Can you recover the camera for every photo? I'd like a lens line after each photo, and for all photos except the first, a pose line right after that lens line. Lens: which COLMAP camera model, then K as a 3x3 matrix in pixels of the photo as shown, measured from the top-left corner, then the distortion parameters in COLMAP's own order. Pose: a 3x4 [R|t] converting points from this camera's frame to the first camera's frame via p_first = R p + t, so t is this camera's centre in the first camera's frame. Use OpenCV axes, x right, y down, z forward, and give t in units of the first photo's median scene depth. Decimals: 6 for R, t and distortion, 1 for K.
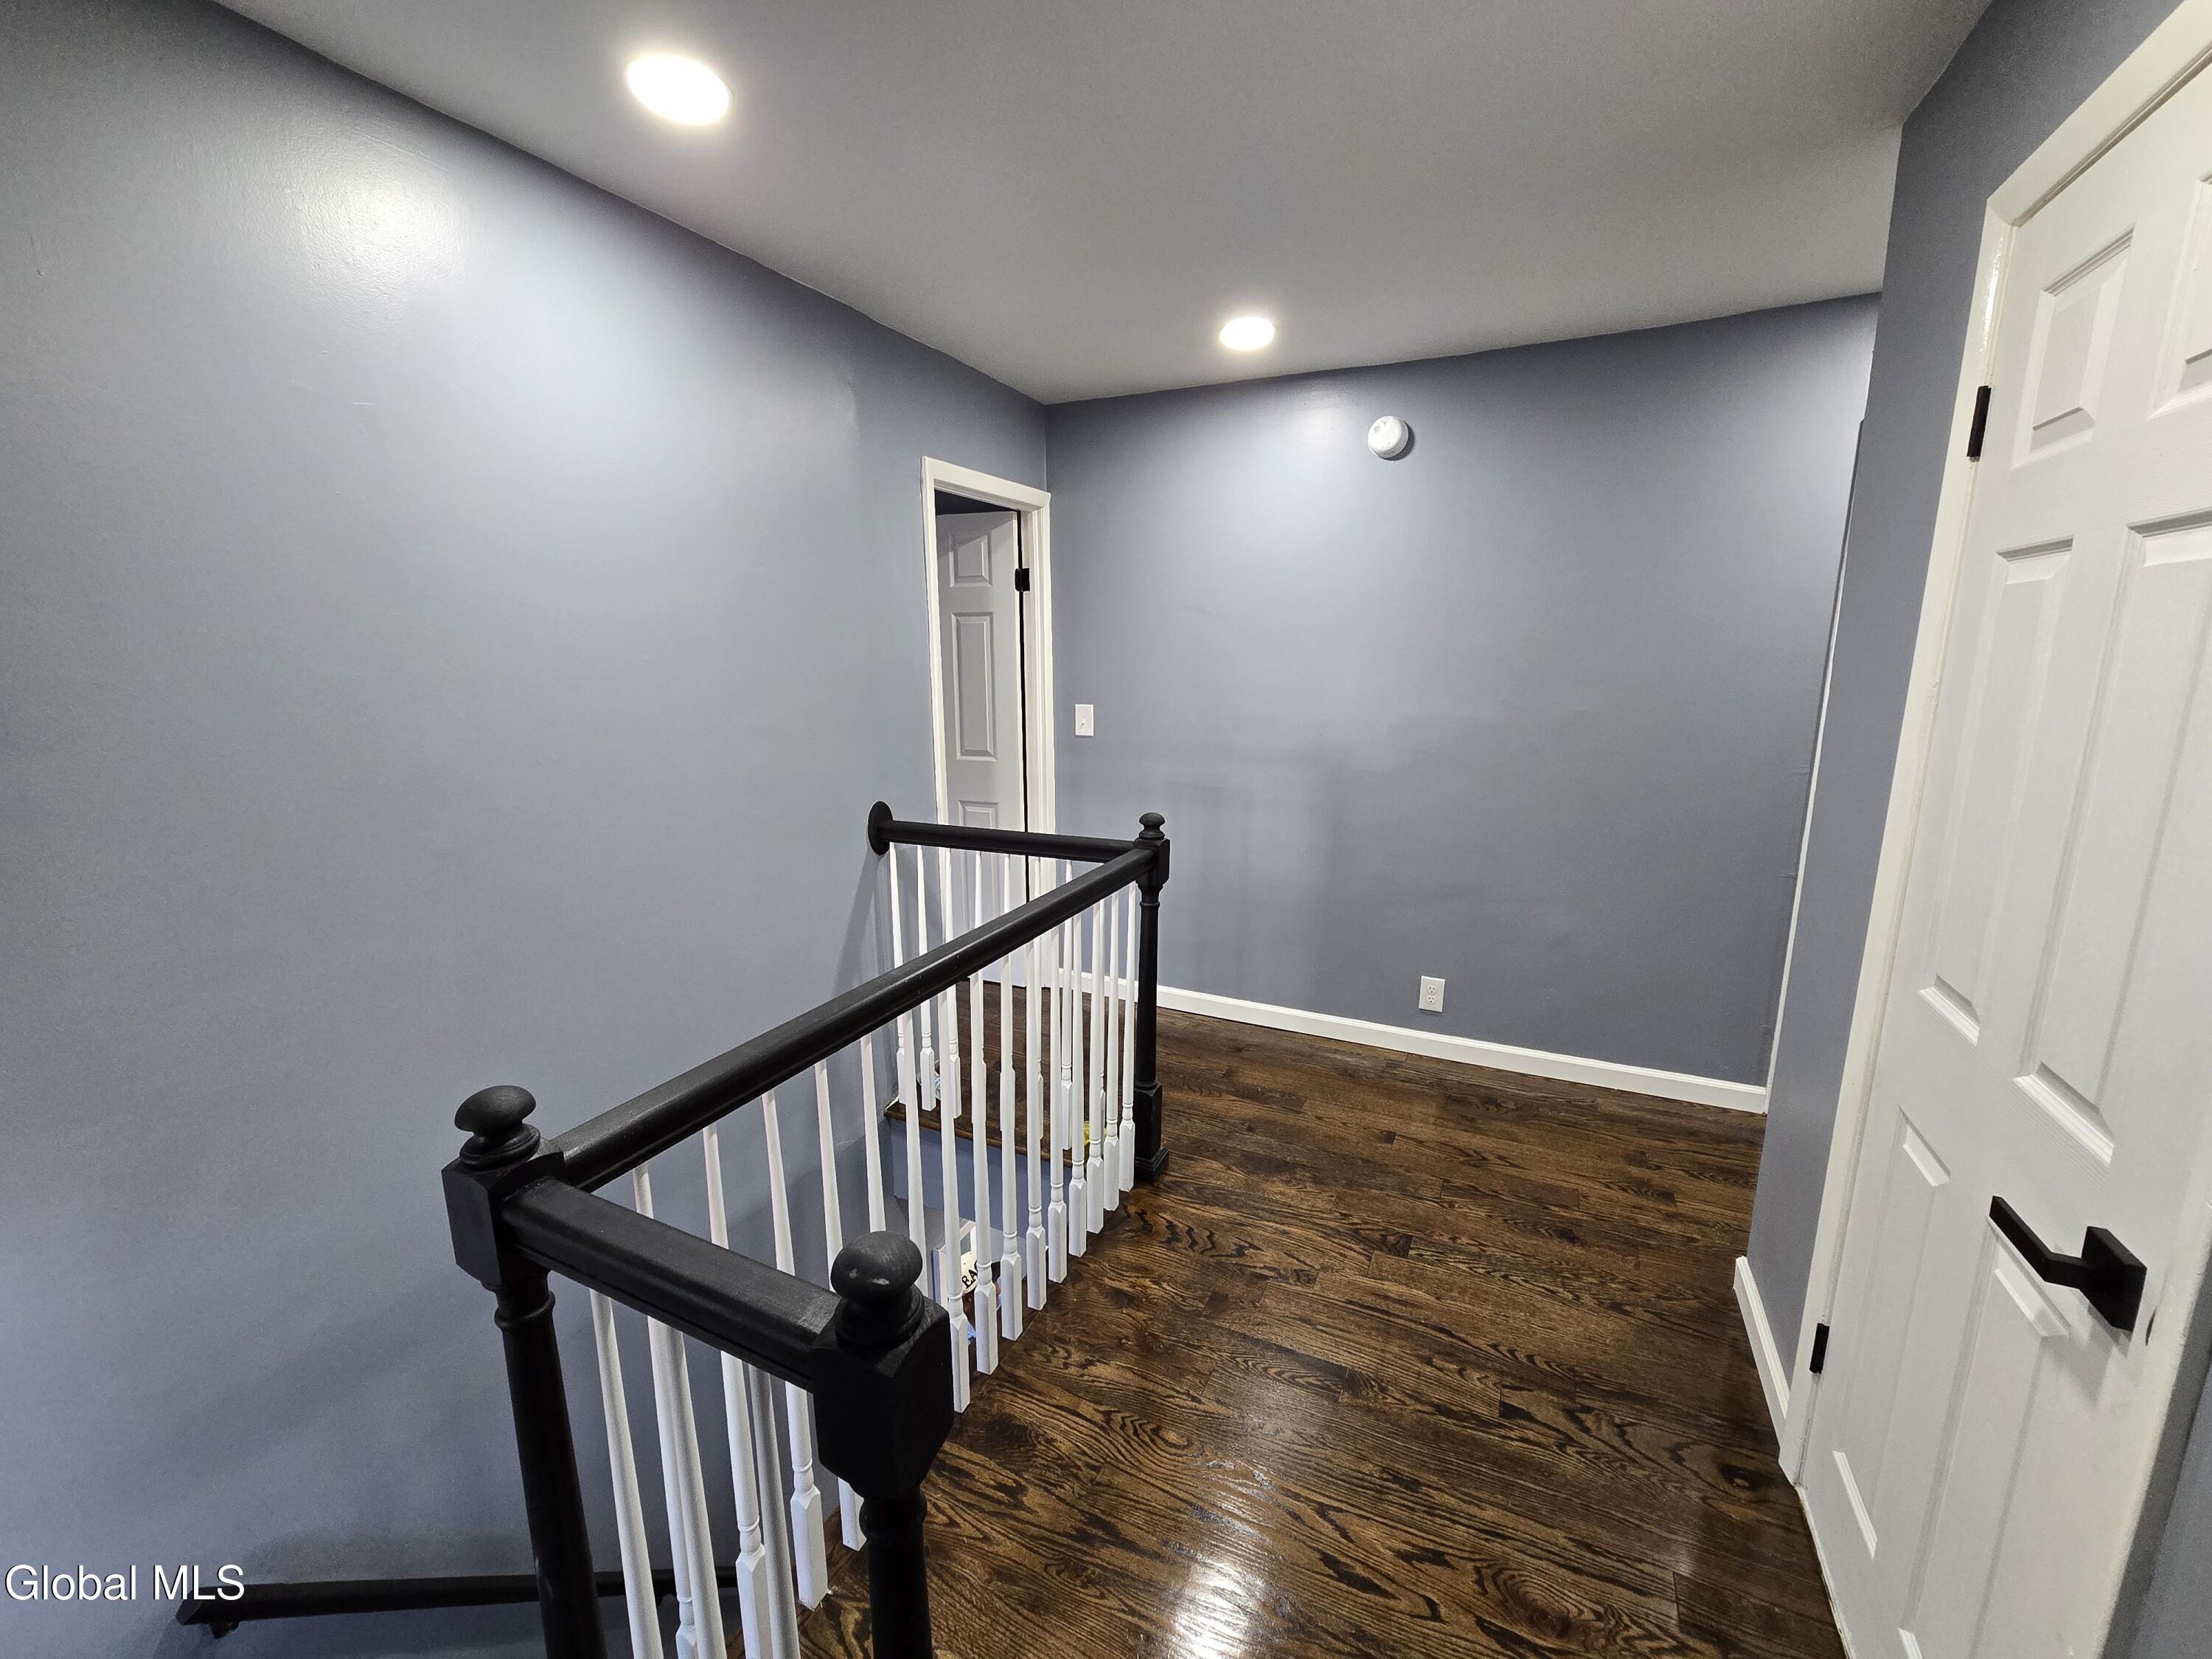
lens RADIAL K [[902.2, 0, 1095.9], [0, 902.2, 830.0], [0, 0, 1]] dist [-0.006692, 0.000298]
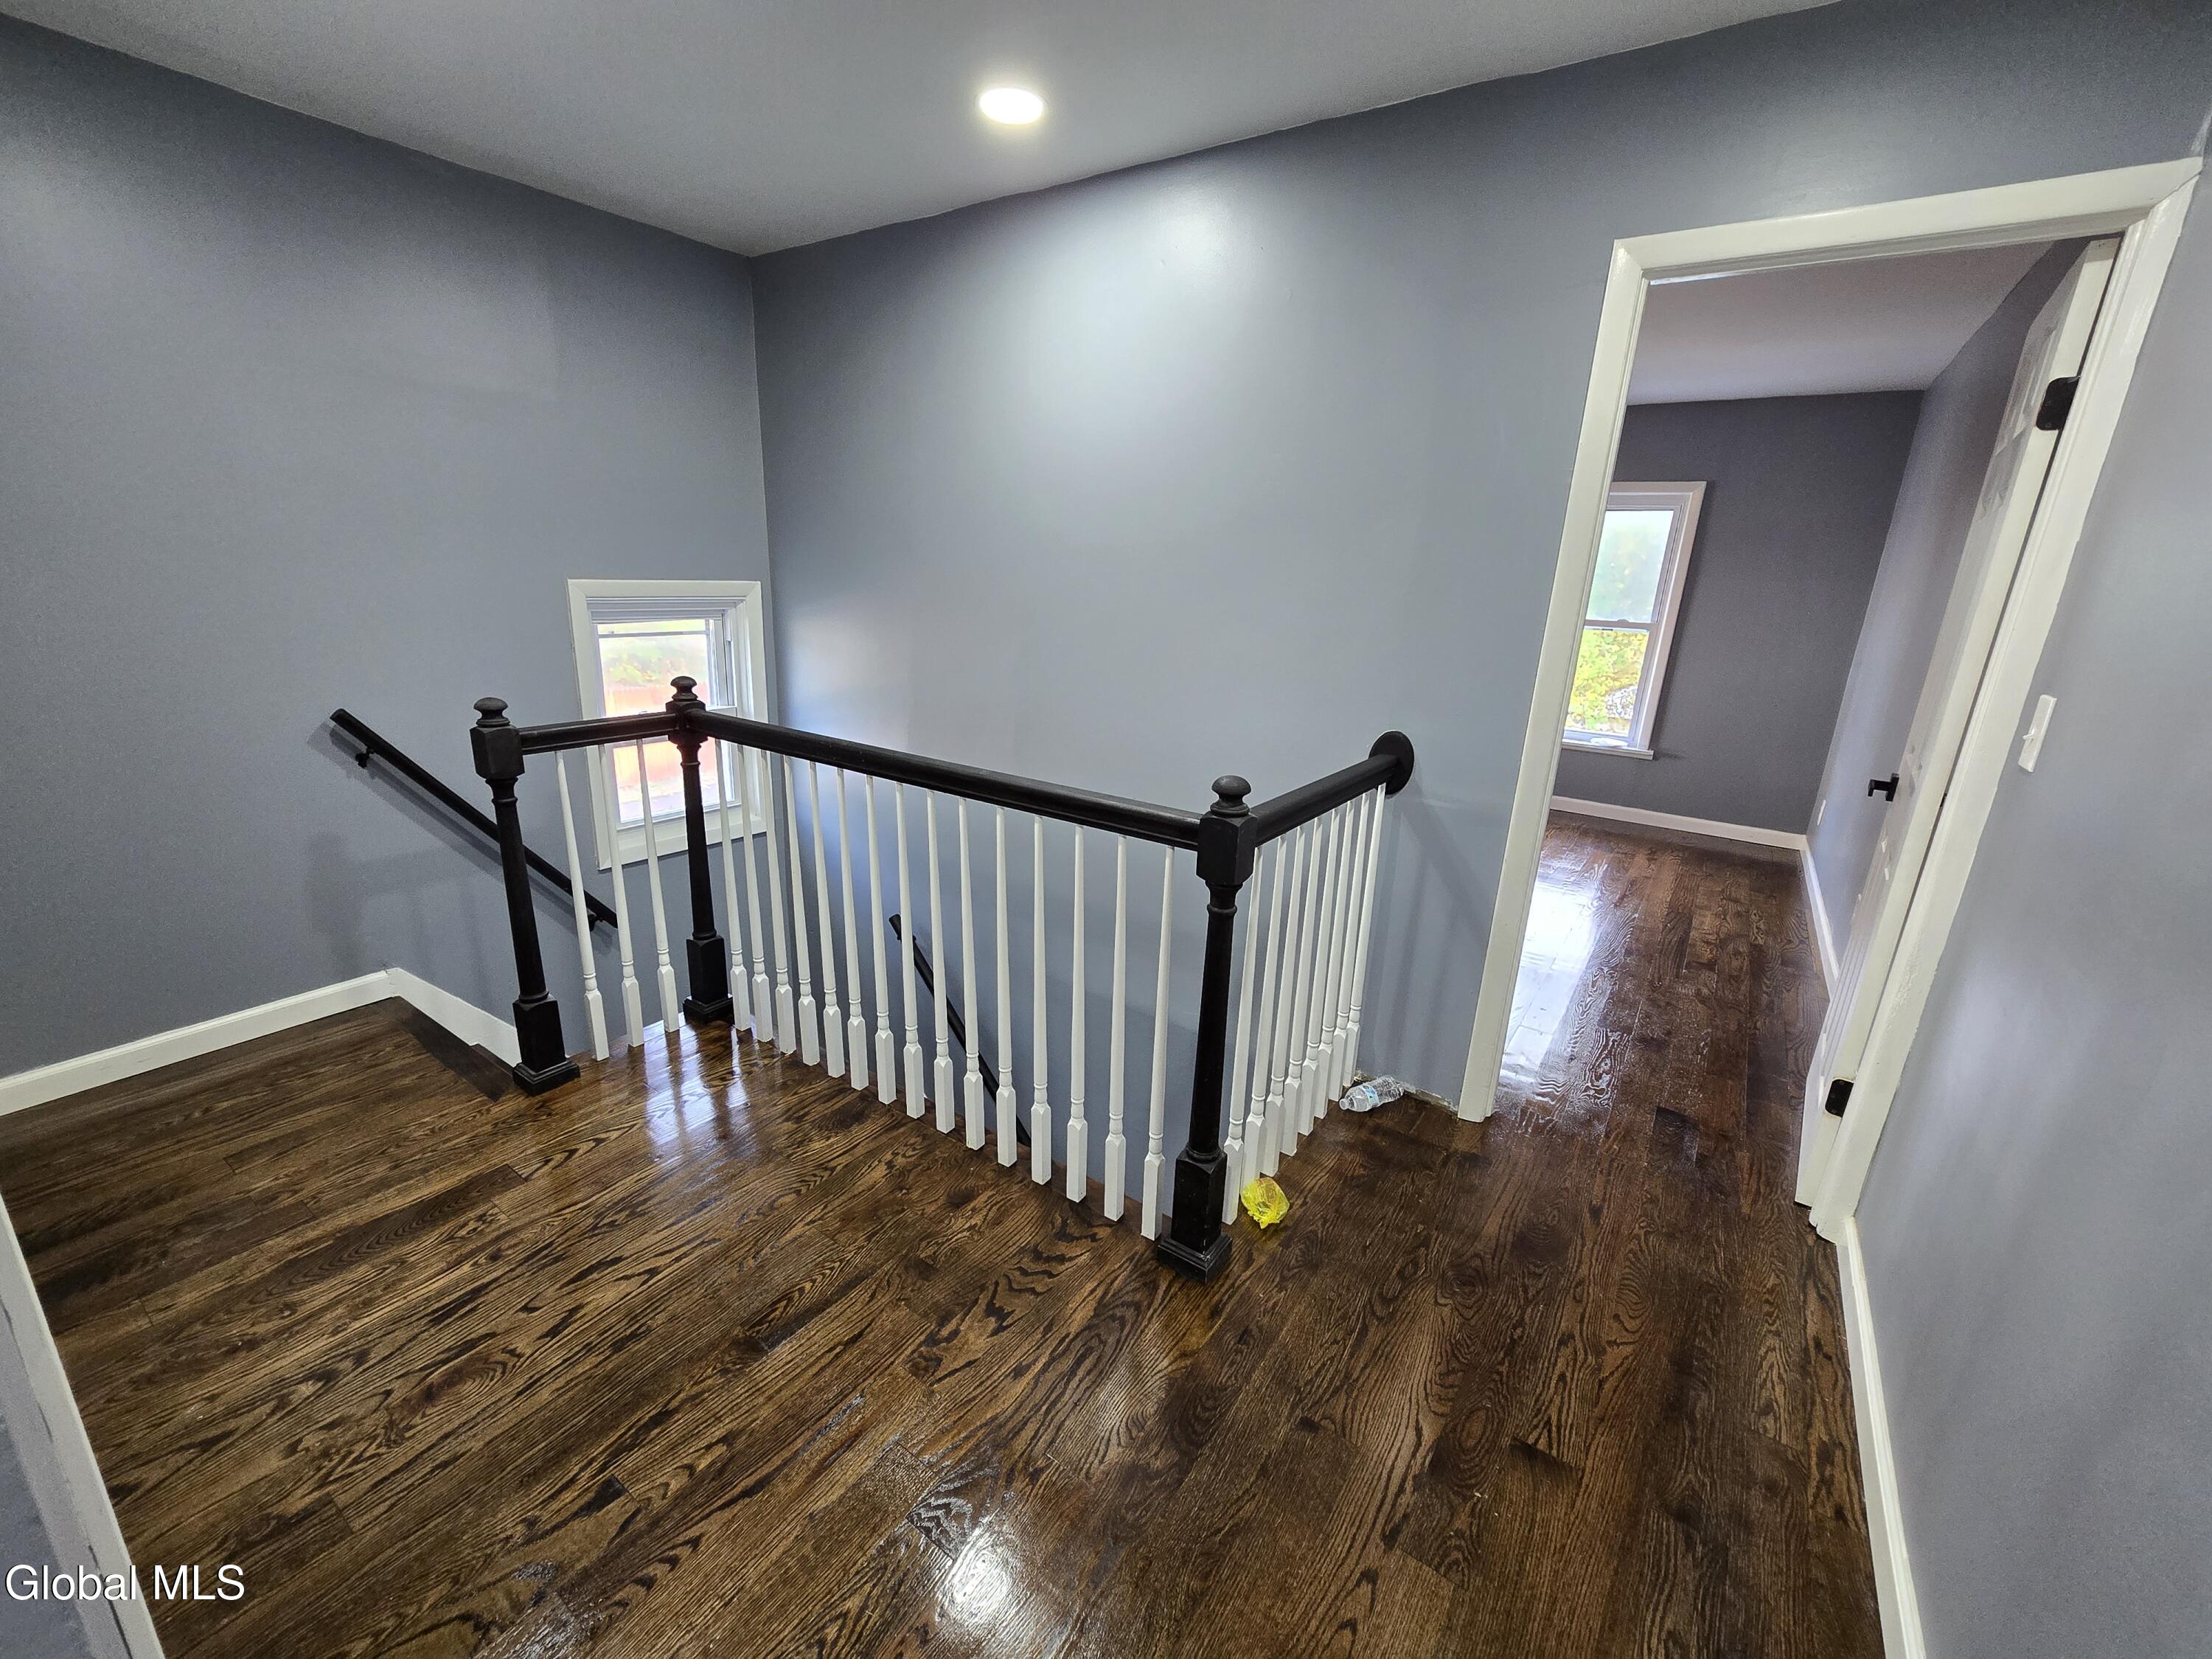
lens RADIAL K [[899.0, 0, 1106.0], [0, 899.0, 829.5], [0, 0, 1]] dist [0.000707, -0.000194]
pose [[-0.145669, 0.286913, -0.946817, 0.974080], [-0.228956, 0.921268, 0.314396, -0.239397], [0.962476, 0.262577, -0.068510, 1.315033]]
